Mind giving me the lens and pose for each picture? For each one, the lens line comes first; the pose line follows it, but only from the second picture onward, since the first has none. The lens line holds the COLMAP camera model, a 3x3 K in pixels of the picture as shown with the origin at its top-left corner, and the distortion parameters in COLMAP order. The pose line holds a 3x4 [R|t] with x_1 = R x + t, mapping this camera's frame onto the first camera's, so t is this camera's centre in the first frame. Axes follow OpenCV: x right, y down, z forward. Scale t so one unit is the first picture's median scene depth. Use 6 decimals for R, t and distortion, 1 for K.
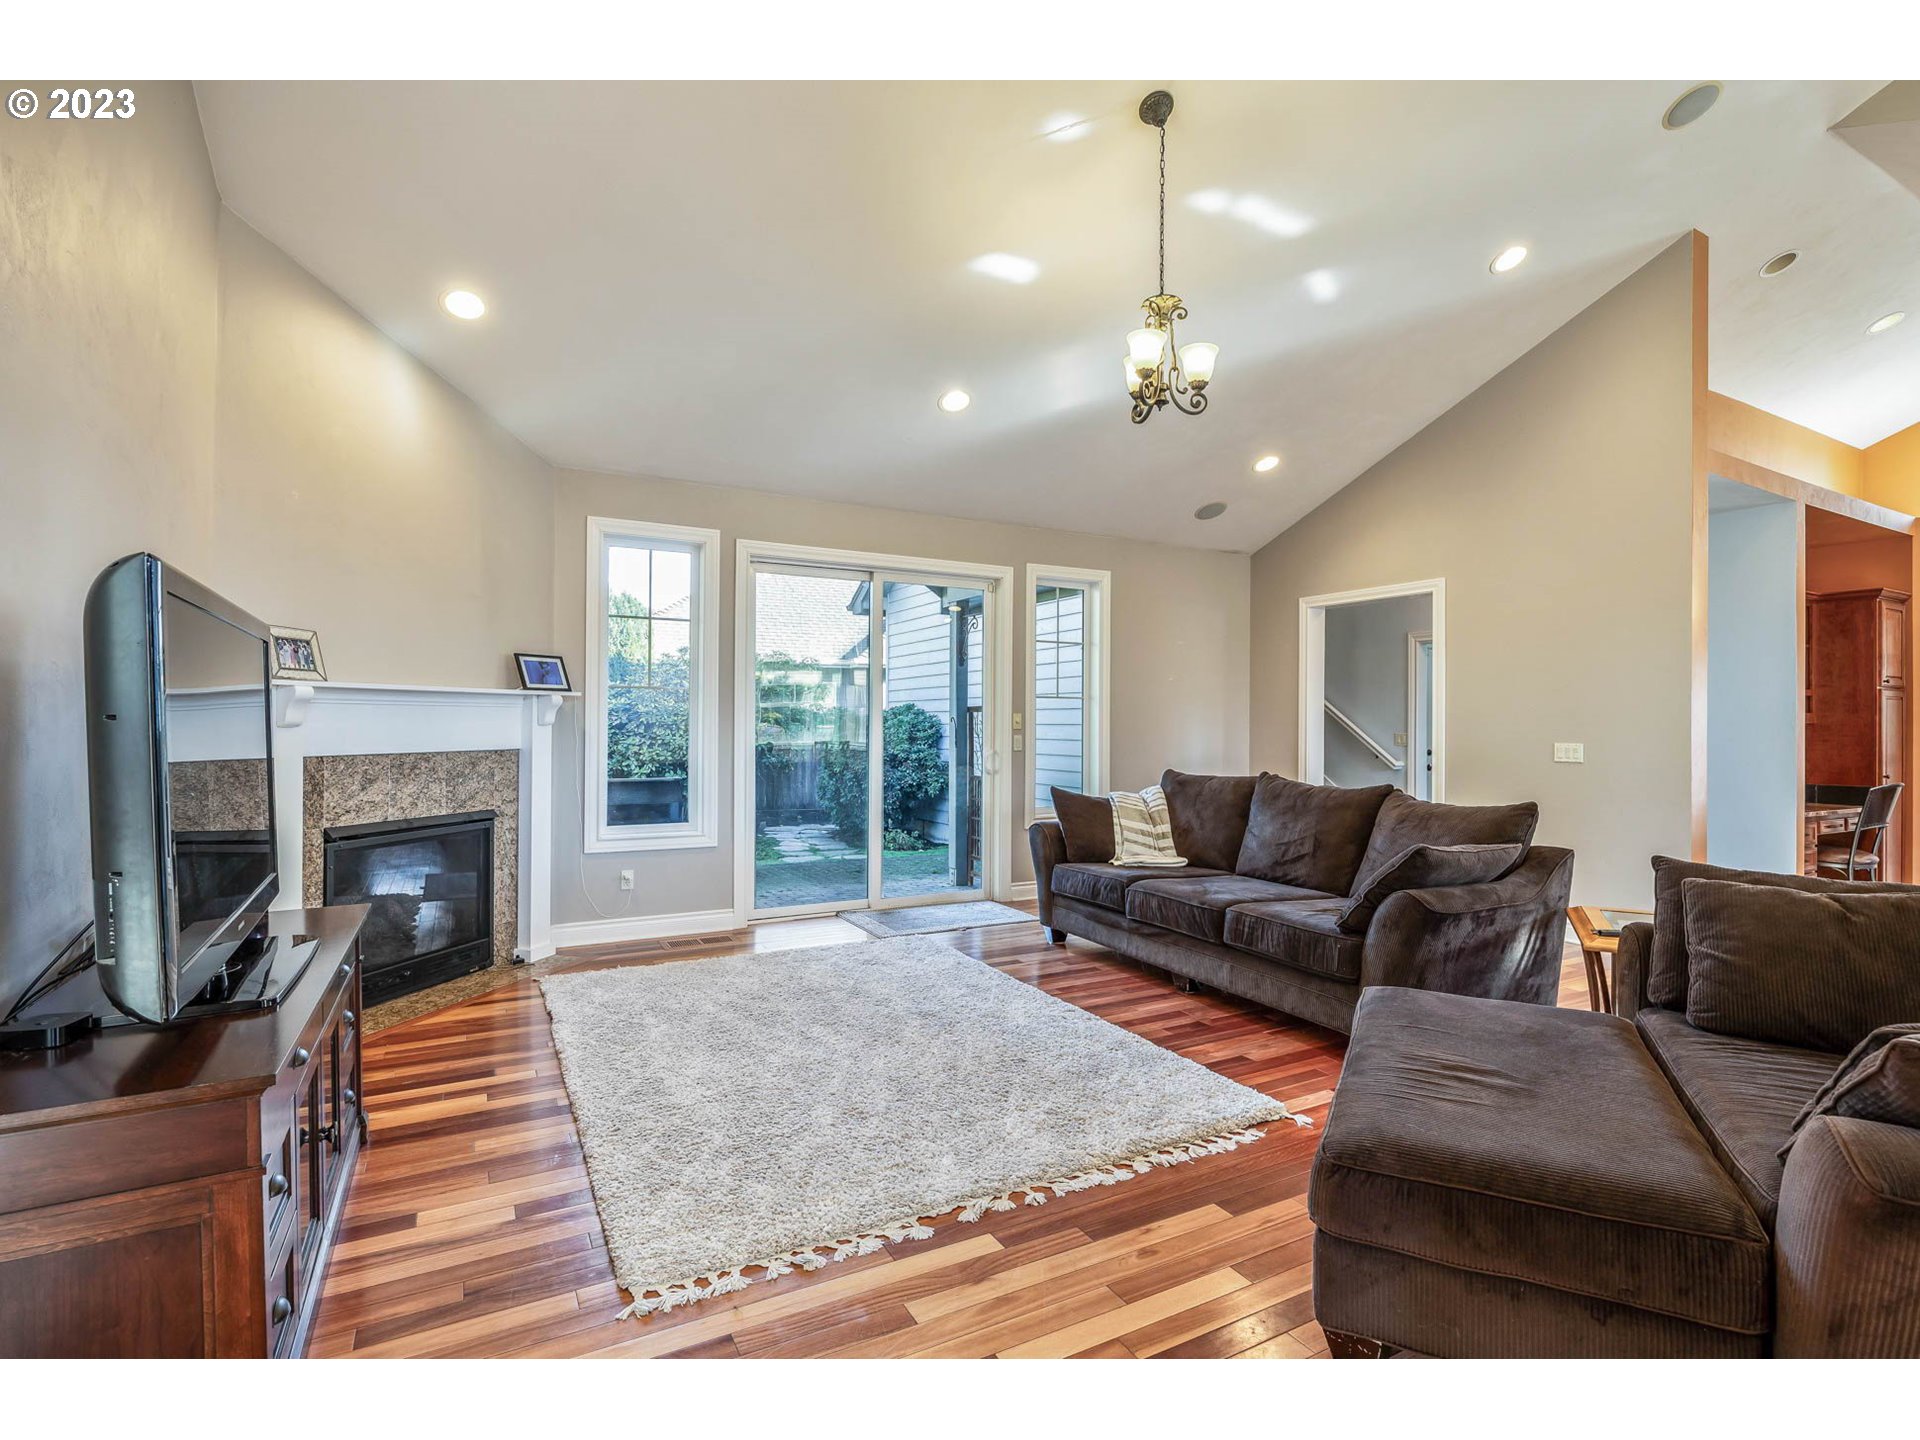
lens RADIAL K [[888.8, 0, 960.0], [0, 888.8, 720.0], [0, 0, 1]] dist [0.001012, 0.000119]
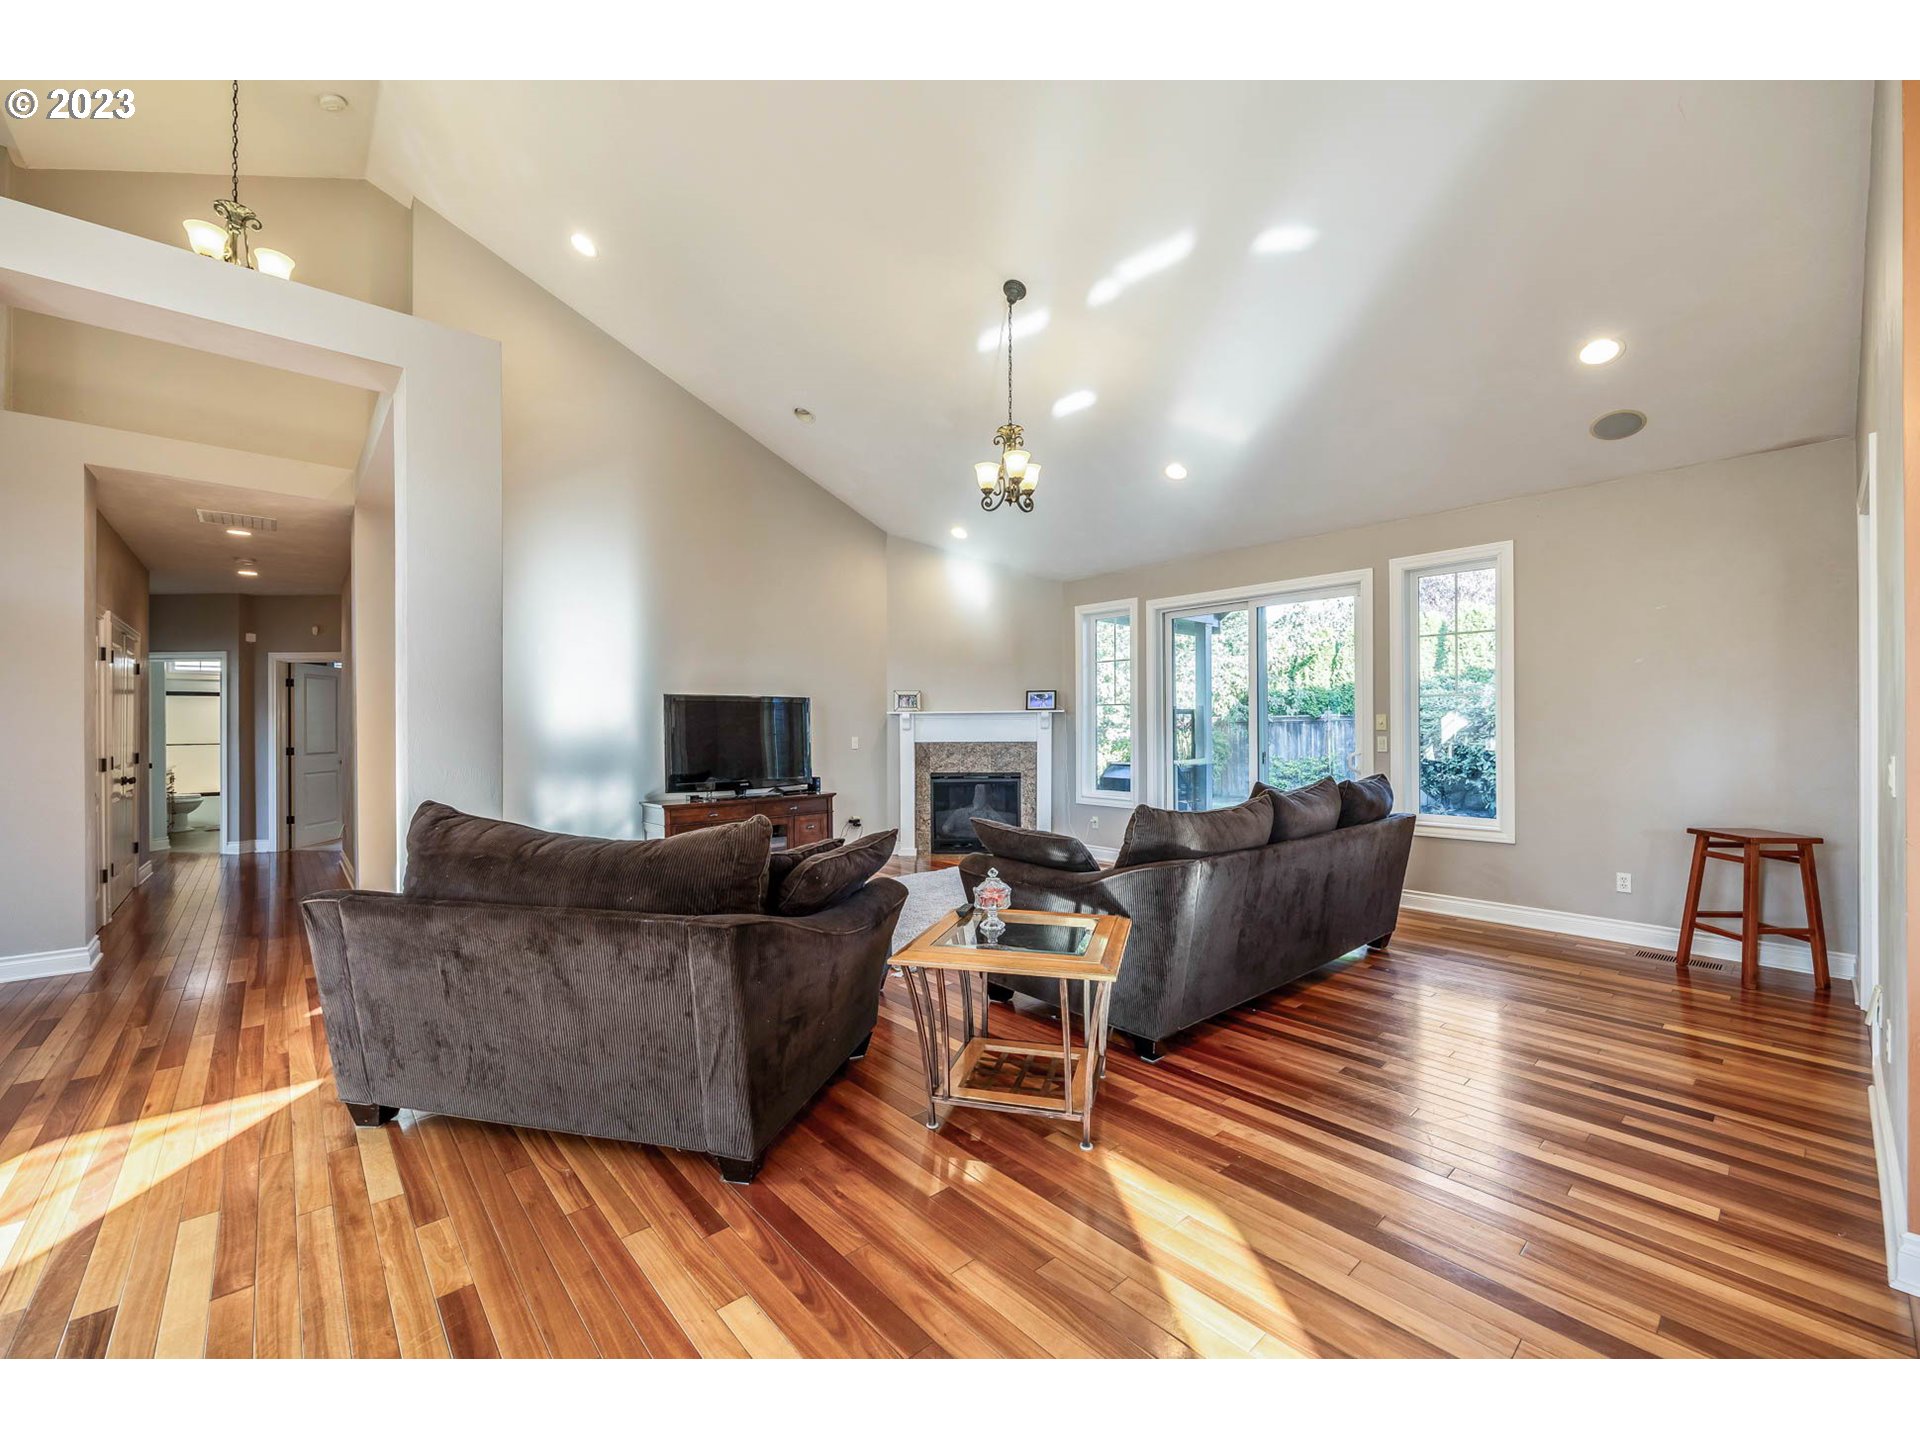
lens RADIAL K [[760.6, 0, 960.0], [0, 760.6, 720.0], [0, 0, 1]] dist [0.001061, 0.000093]
pose [[0.218436, -0.012749, -0.975768, 1.084608], [0.012720, 0.999867, -0.010216, 0.000985], [0.975768, -0.010180, 0.218569, 0.513456]]
